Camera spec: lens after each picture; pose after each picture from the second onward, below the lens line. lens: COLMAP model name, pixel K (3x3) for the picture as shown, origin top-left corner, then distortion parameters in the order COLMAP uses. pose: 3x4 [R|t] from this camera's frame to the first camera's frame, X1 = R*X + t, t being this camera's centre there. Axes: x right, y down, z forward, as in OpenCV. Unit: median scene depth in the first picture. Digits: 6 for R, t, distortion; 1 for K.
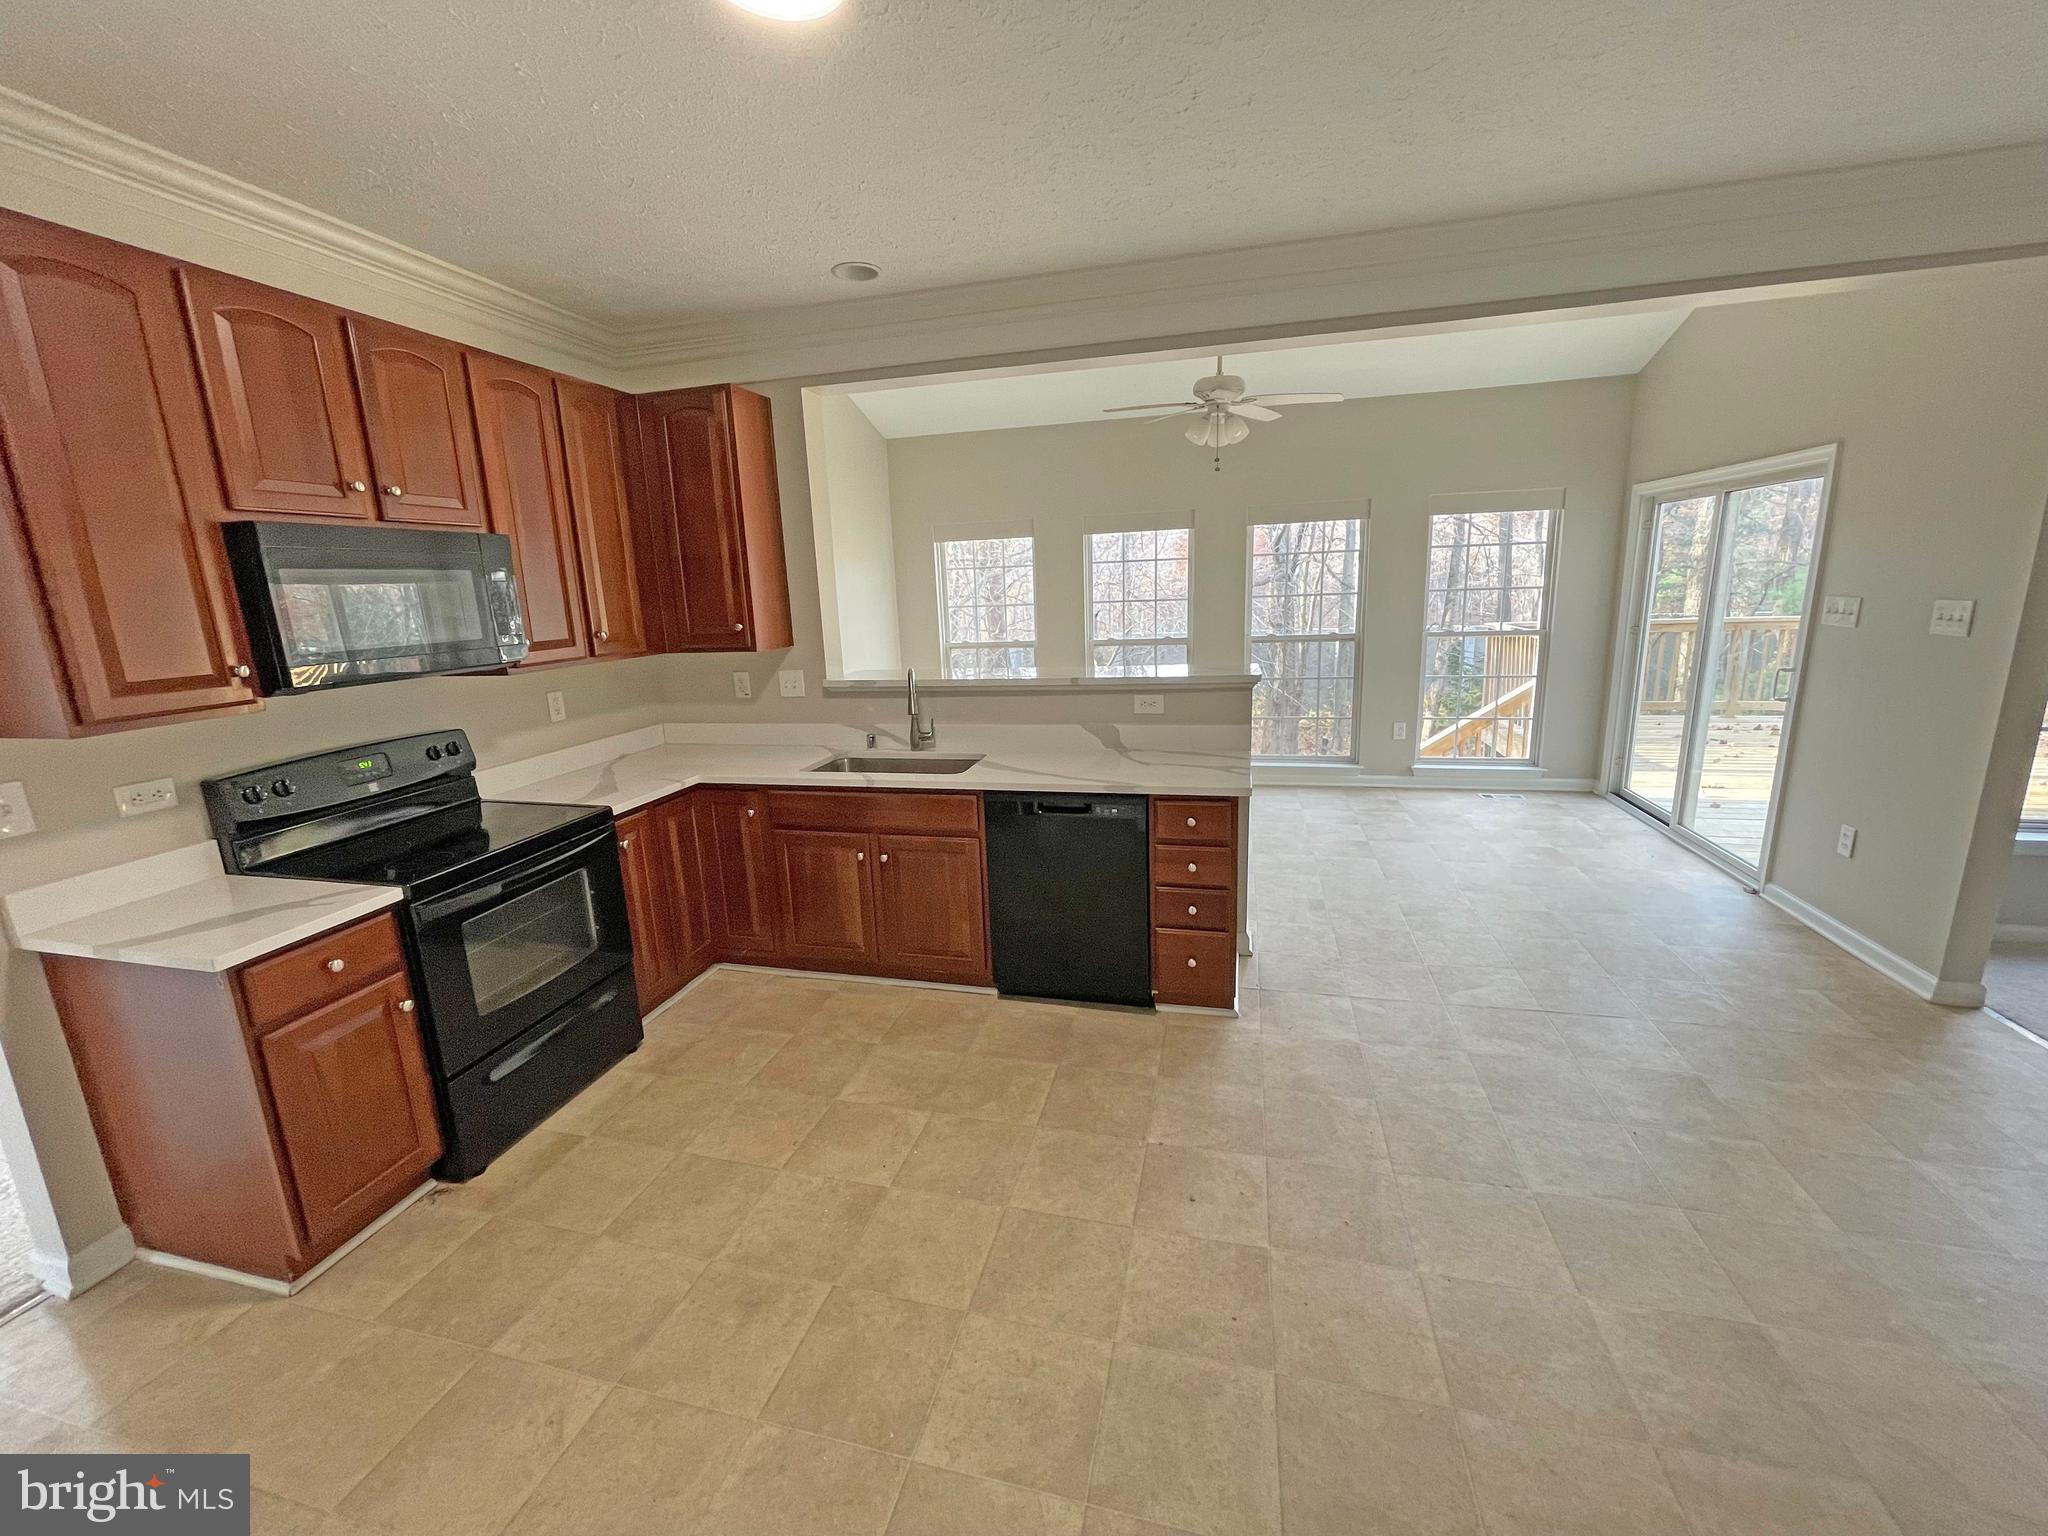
lens RADIAL K [[823.9, 0, 1015.9], [0, 823.9, 765.7], [0, 0, 1]] dist [-0.004306, 0.000975]
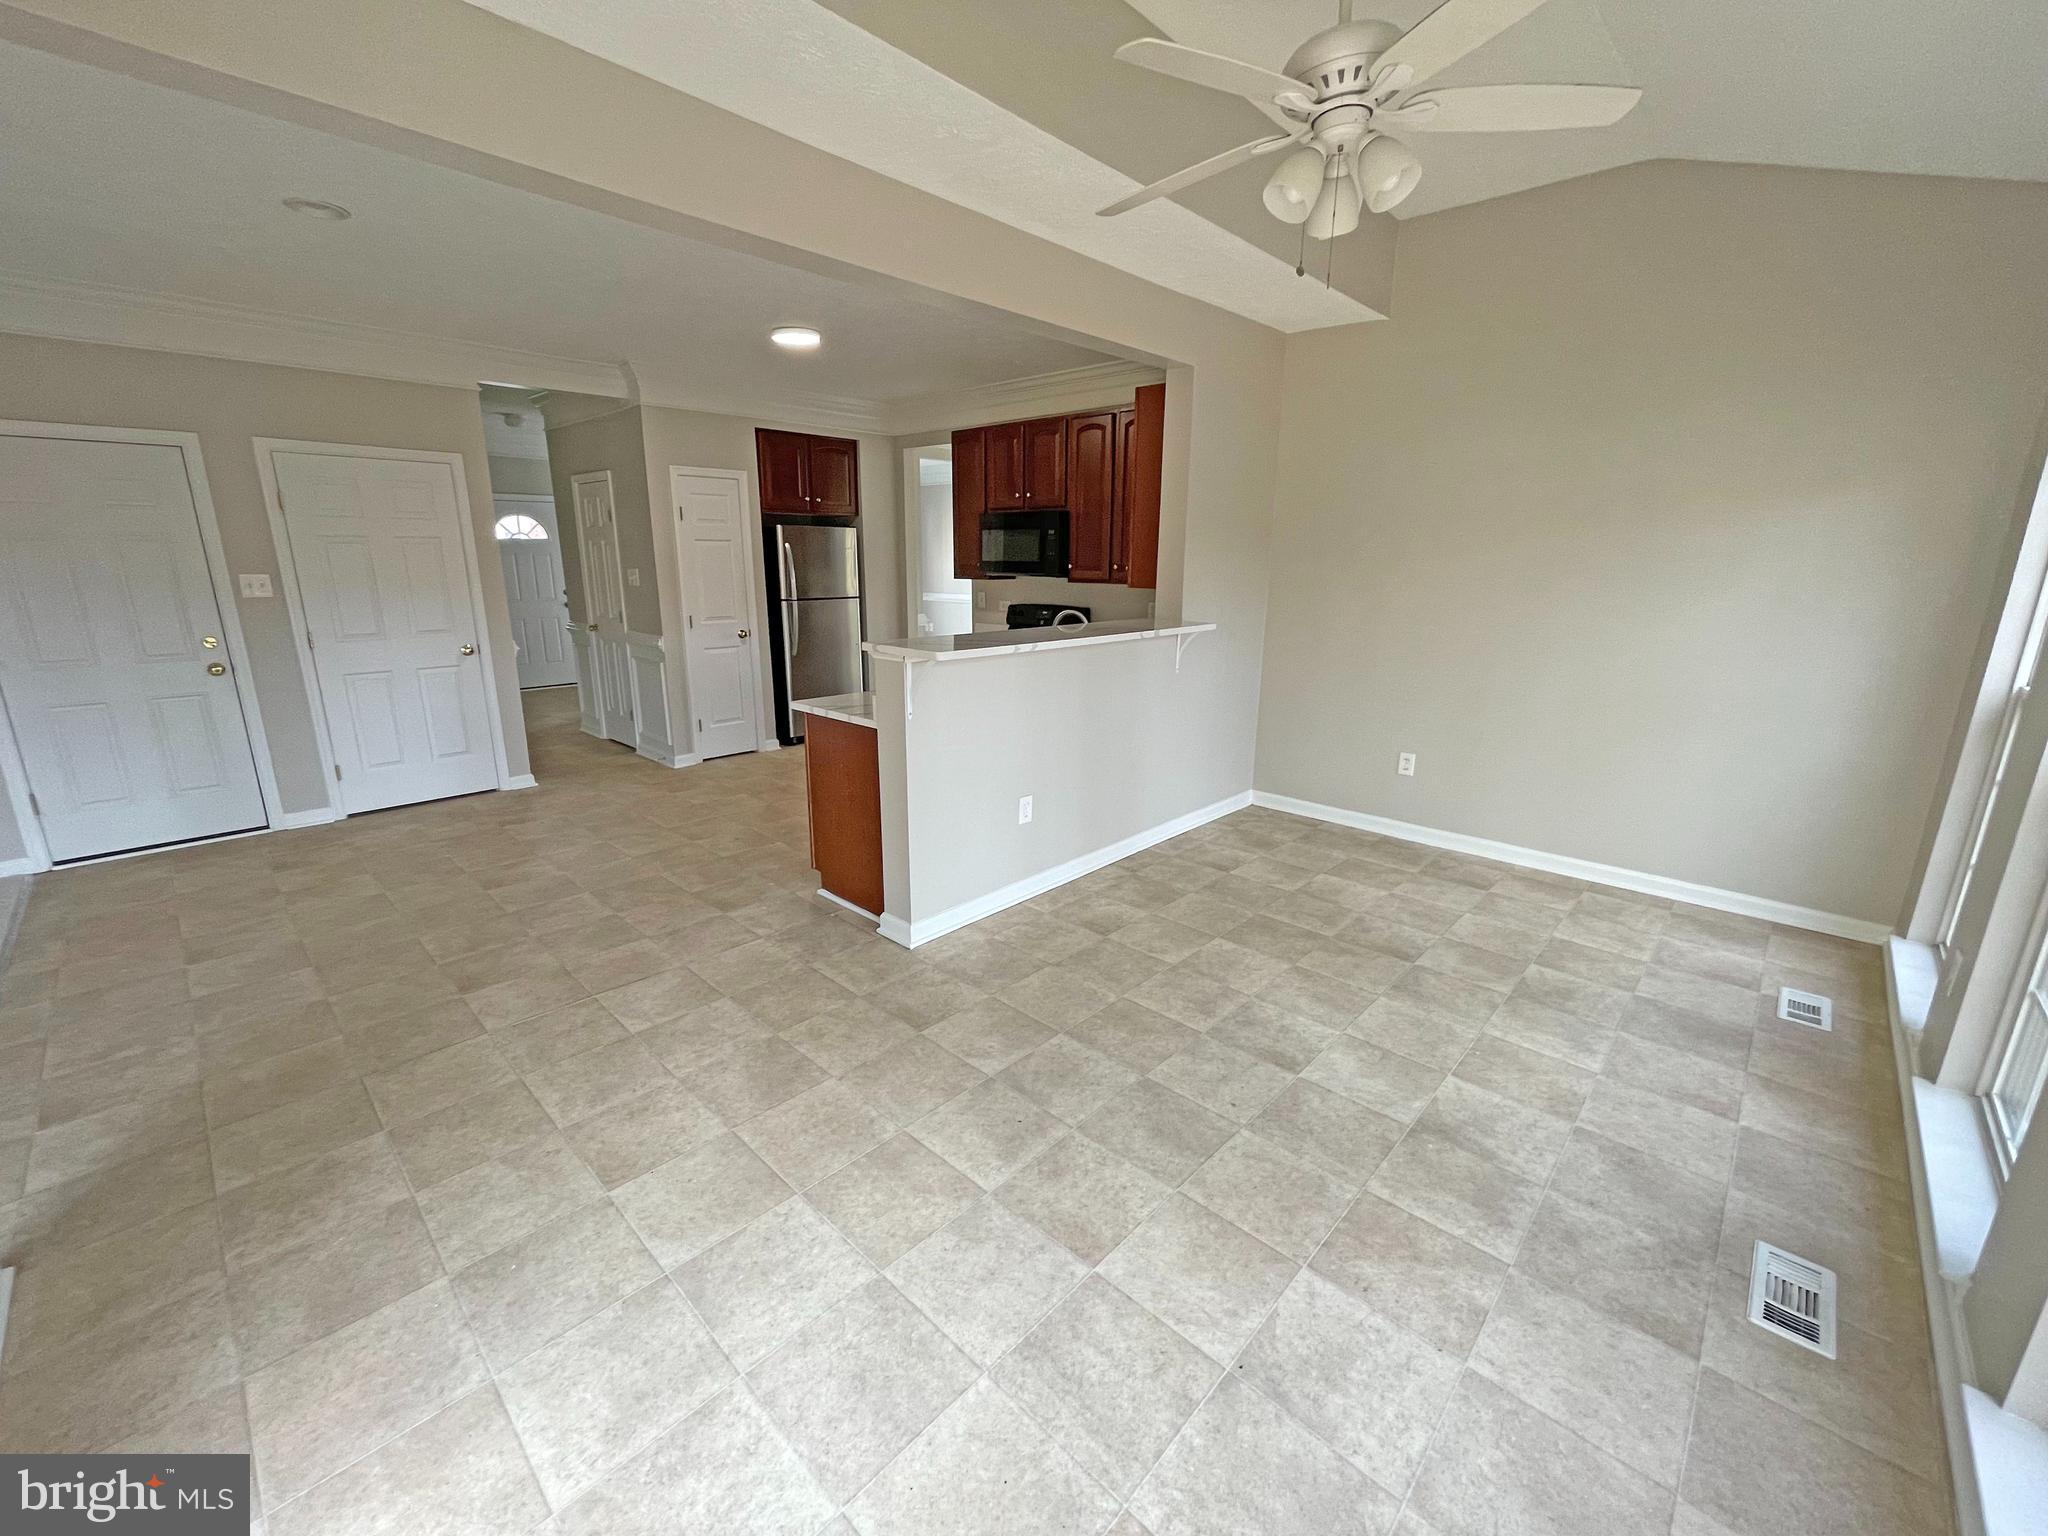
lens RADIAL K [[823.9, 0, 1022.4], [0, 823.9, 769.4], [0, 0, 1]] dist [-0.004306, 0.000975]
pose [[-0.477319, 0.254893, -0.840950, 1.134711], [-0.180825, 0.908032, 0.377862, -0.400889], [0.859924, 0.332426, -0.387330, 1.699766]]
